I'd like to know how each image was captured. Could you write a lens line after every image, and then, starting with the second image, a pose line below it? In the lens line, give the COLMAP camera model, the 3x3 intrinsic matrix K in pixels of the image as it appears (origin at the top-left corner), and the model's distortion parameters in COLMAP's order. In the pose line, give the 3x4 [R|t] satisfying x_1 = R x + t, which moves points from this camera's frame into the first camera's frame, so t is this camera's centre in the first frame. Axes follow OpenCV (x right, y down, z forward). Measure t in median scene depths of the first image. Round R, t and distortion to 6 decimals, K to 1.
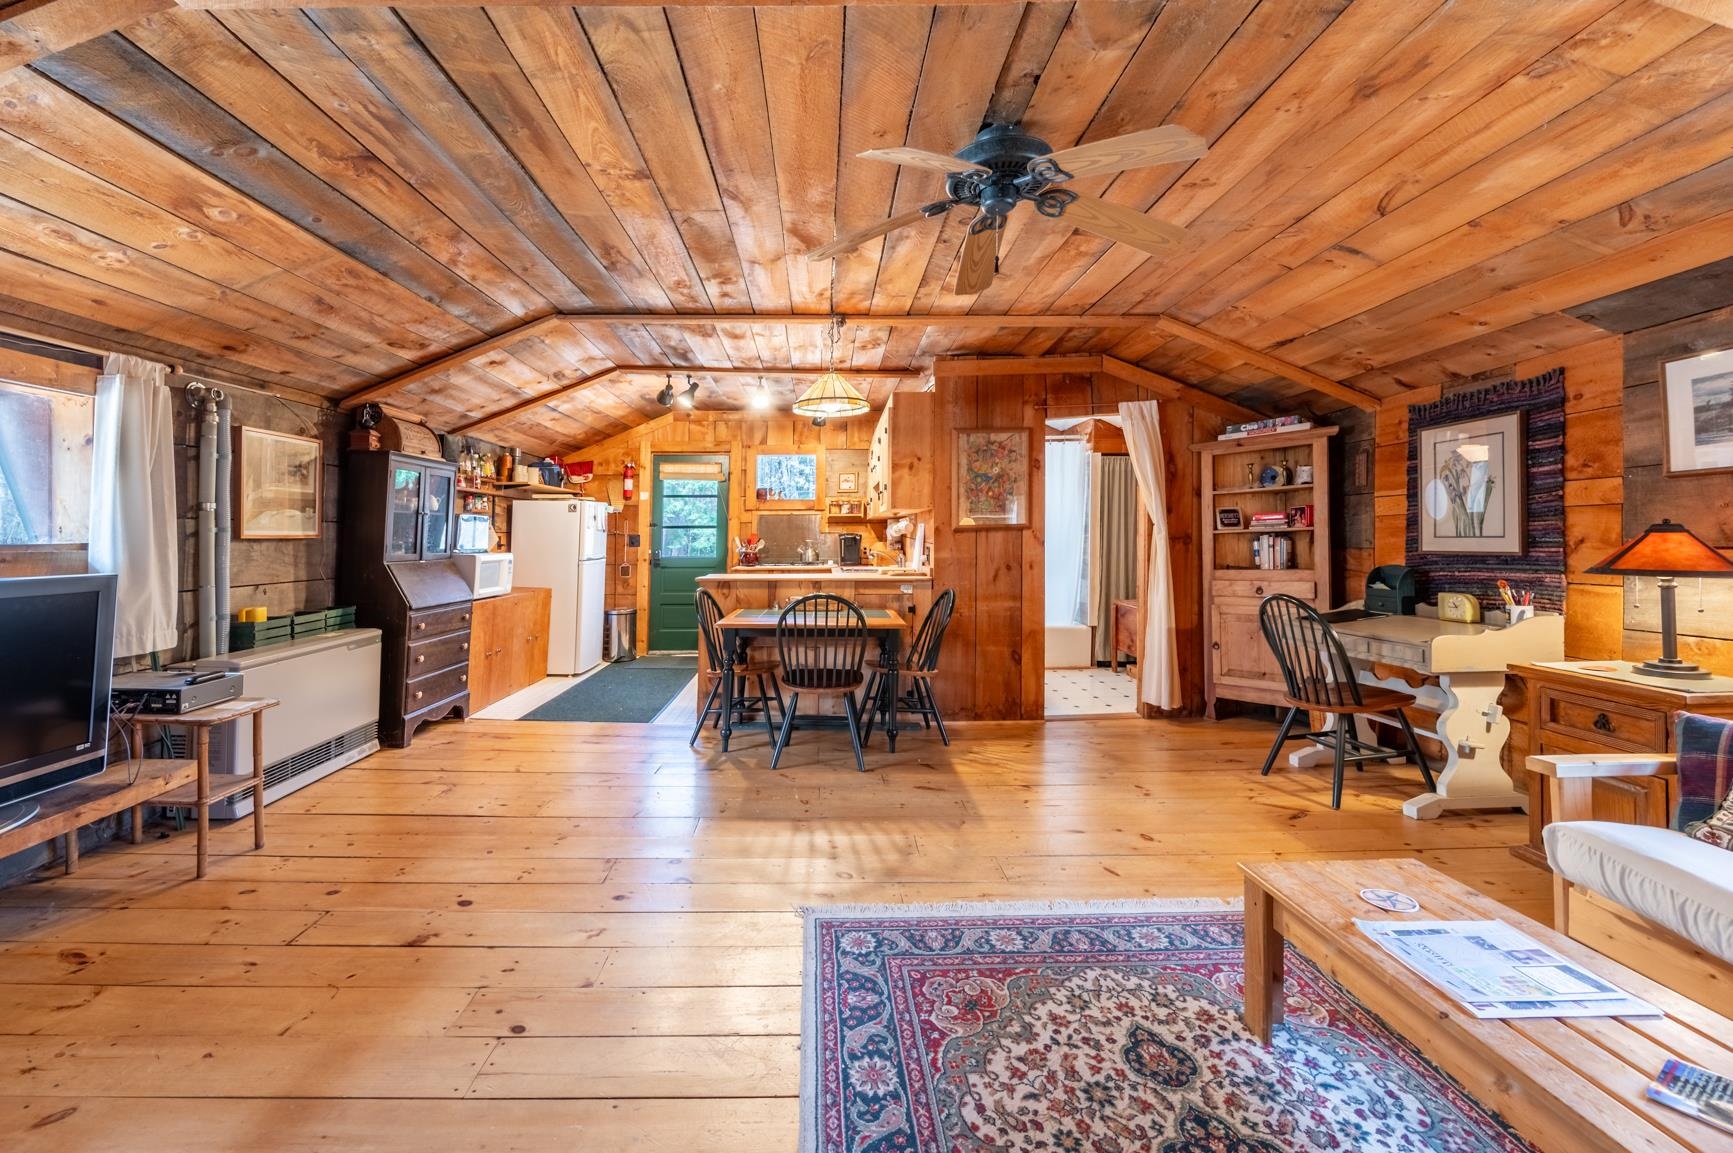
lens RADIAL K [[709.6, 0, 817.9], [0, 709.6, 555.5], [0, 0, 1]] dist [0.002894, -0.000401]
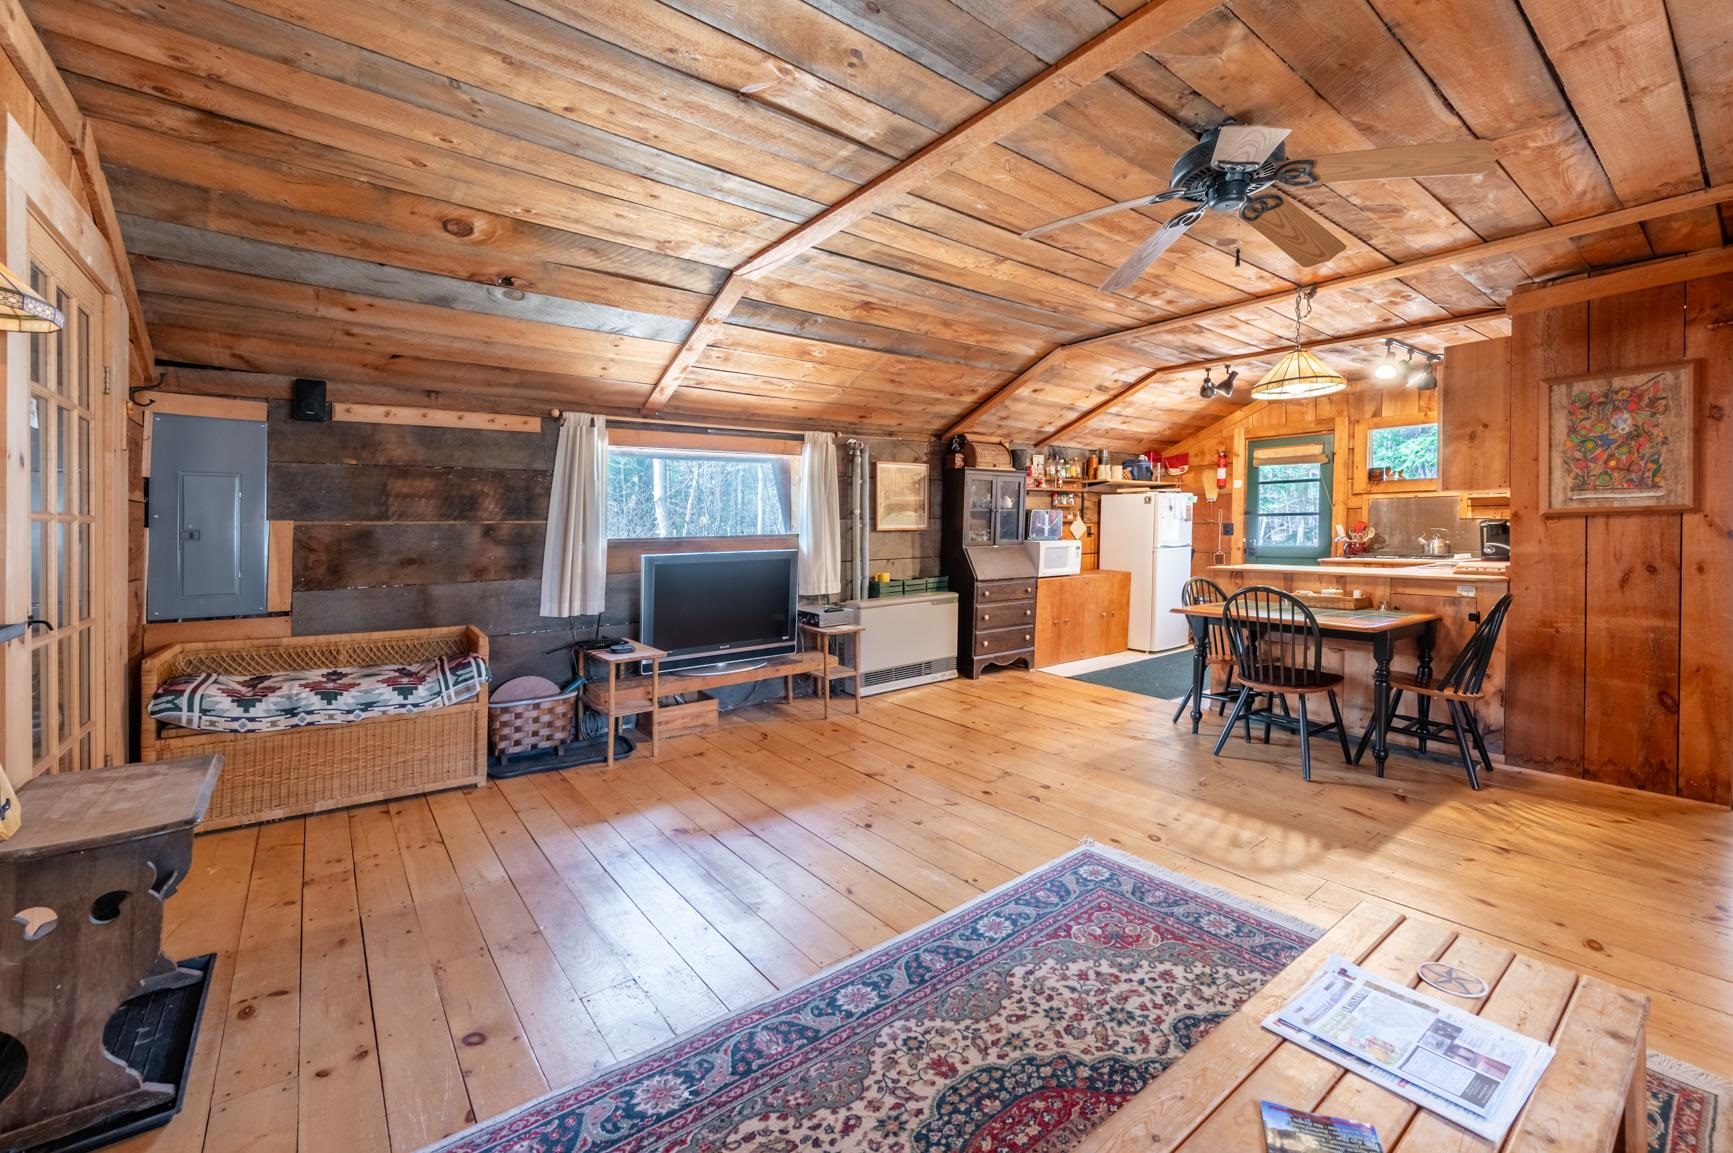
lens RADIAL K [[709.6, 0, 886.0], [0, 709.6, 563.0], [0, 0, 1]] dist [0.002894, -0.000401]
pose [[0.626220, 0.034834, -0.778868, 0.500917], [-0.010889, 0.999295, 0.035937, -0.009007], [0.779570, -0.014023, 0.626158, -0.006832]]
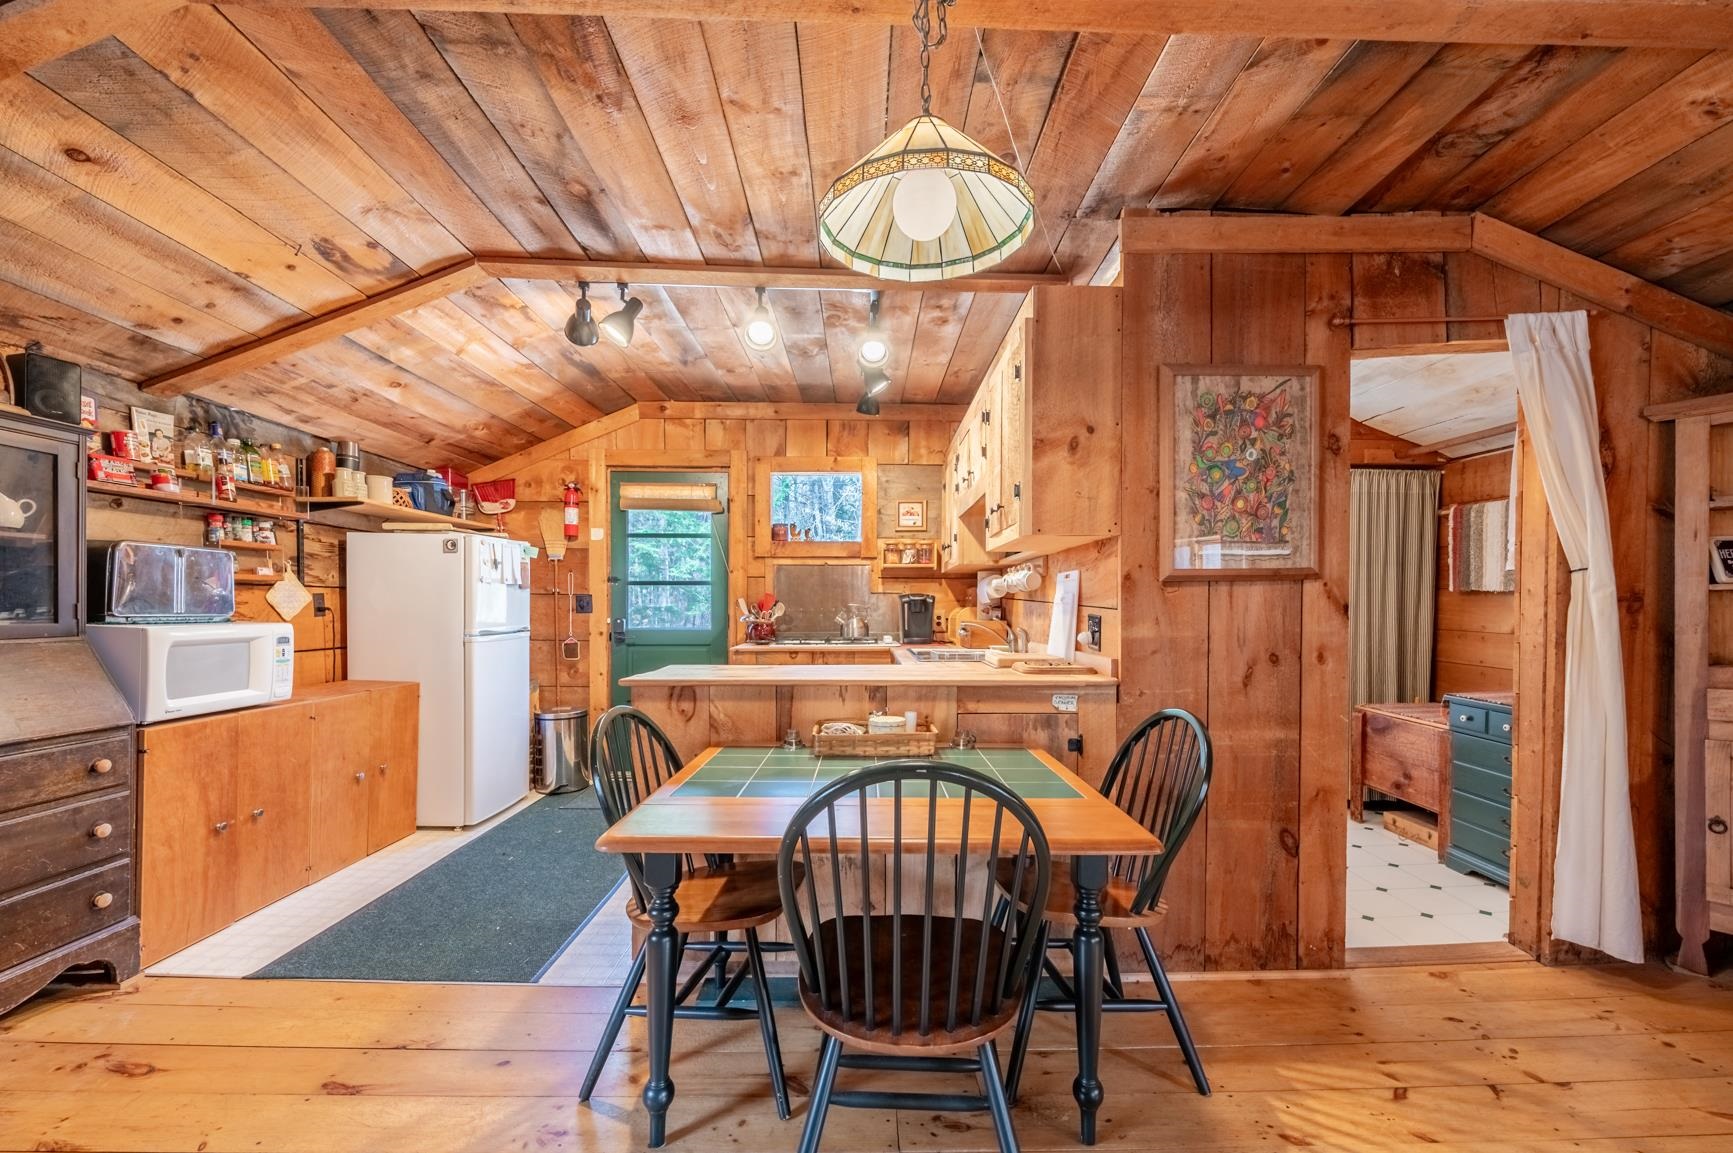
lens RADIAL K [[709.6, 0, 875.2], [0, 709.6, 633.3], [0, 0, 1]] dist [0.002894, -0.000401]
pose [[0.999440, 0.003494, 0.033293, -0.028804], [-0.003986, 0.999884, 0.014707, -0.009766], [-0.033238, -0.014832, 0.999337, 0.778524]]
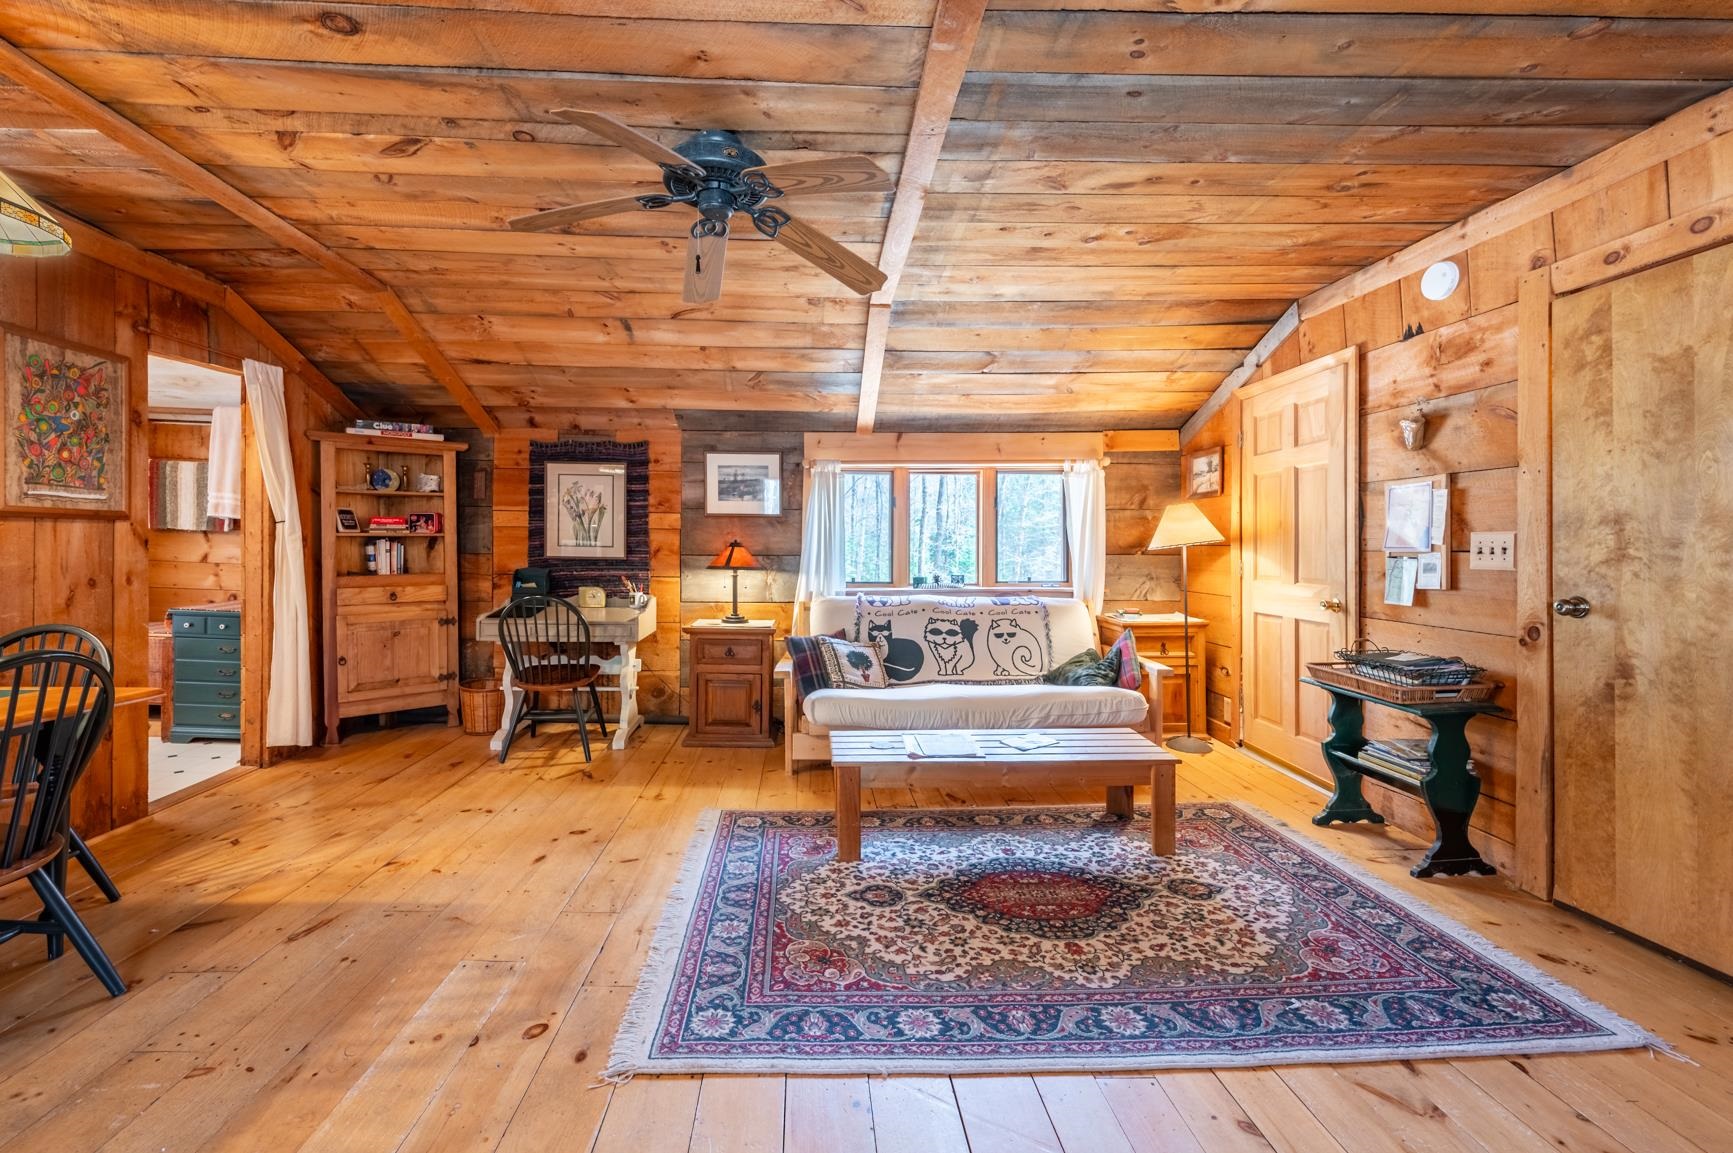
lens RADIAL K [[709.6, 0, 834.7], [0, 709.6, 557.1], [0, 0, 1]] dist [0.002894, -0.000401]
pose [[-0.042979, -0.001276, 0.999075, -0.524981], [0.003026, 0.999994, 0.001407, -0.005214], [-0.999071, 0.003084, -0.042974, 0.595688]]
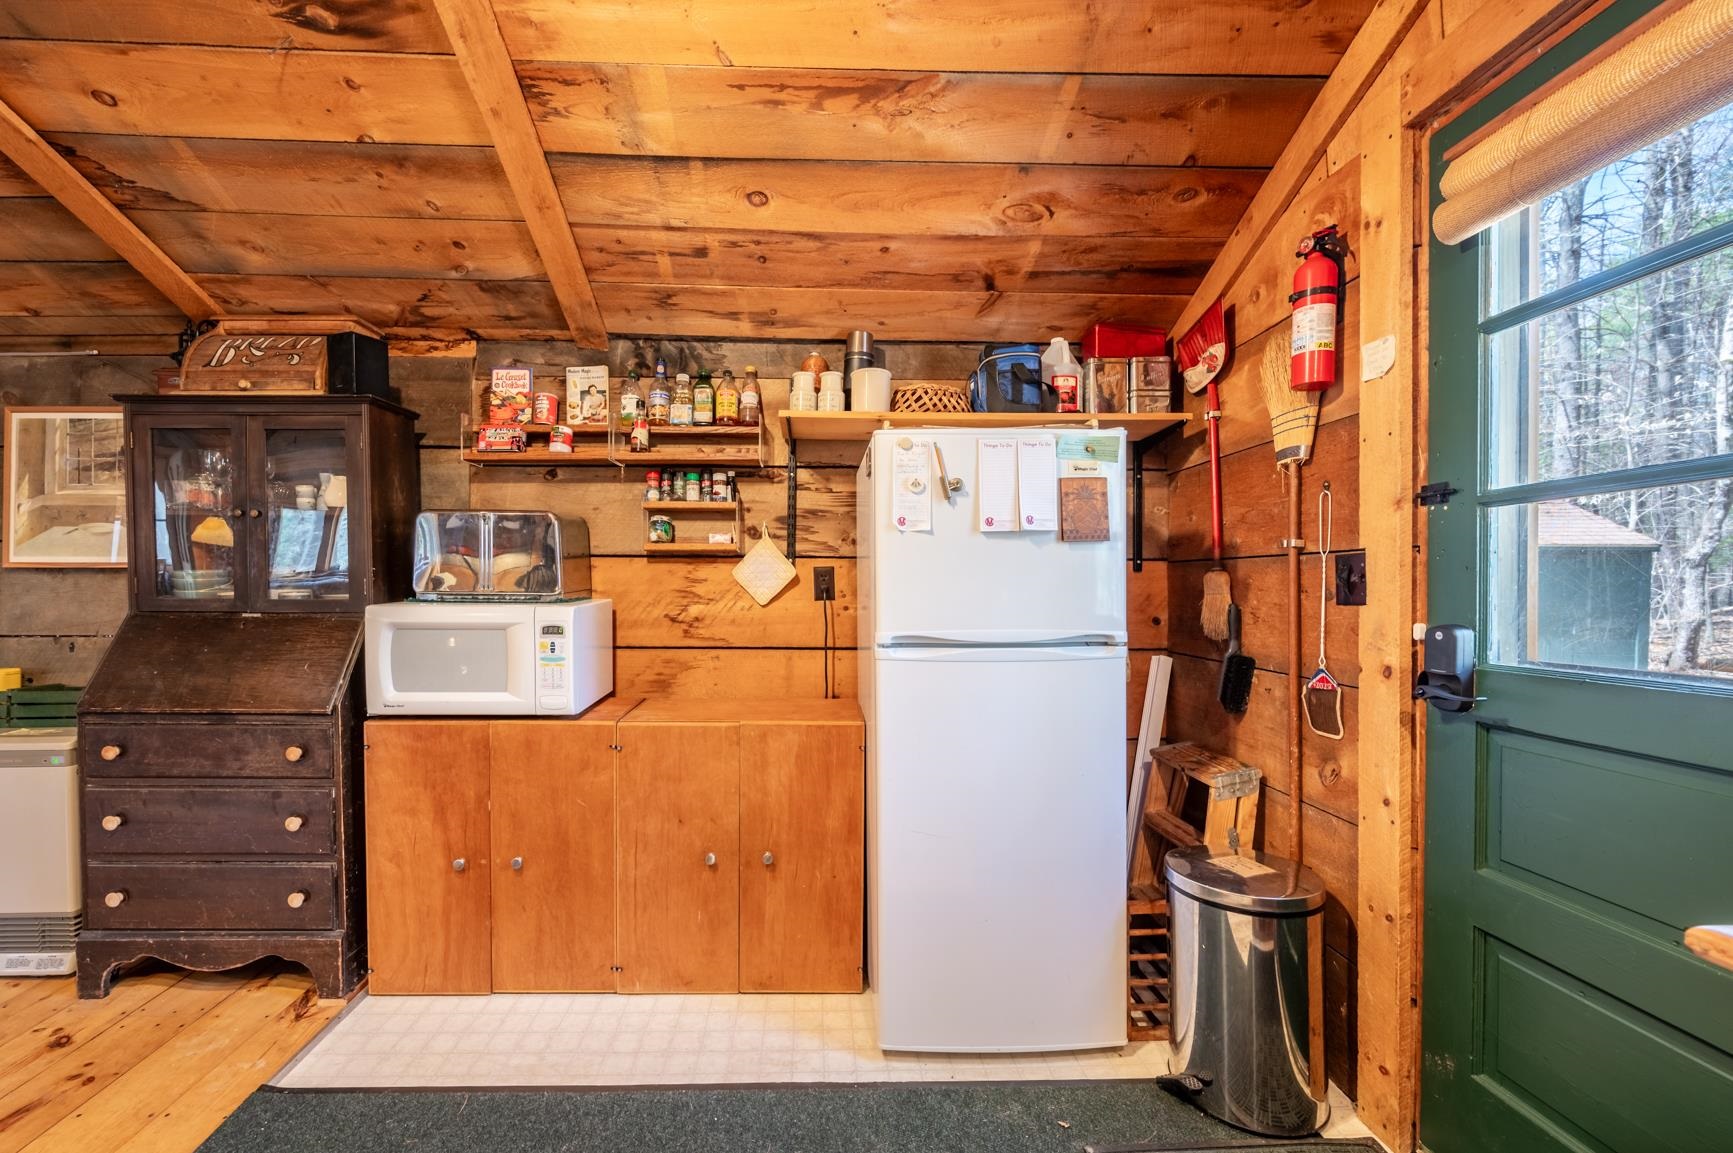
lens RADIAL K [[709.6, 0, 799.8], [0, 709.6, 588.2], [0, 0, 1]] dist [0.002894, -0.000401]
pose [[0.031213, -0.001501, -0.999512, -0.097806], [-0.030177, 0.999542, -0.002443, -0.027016], [0.999057, 0.030239, 0.031153, 1.853686]]
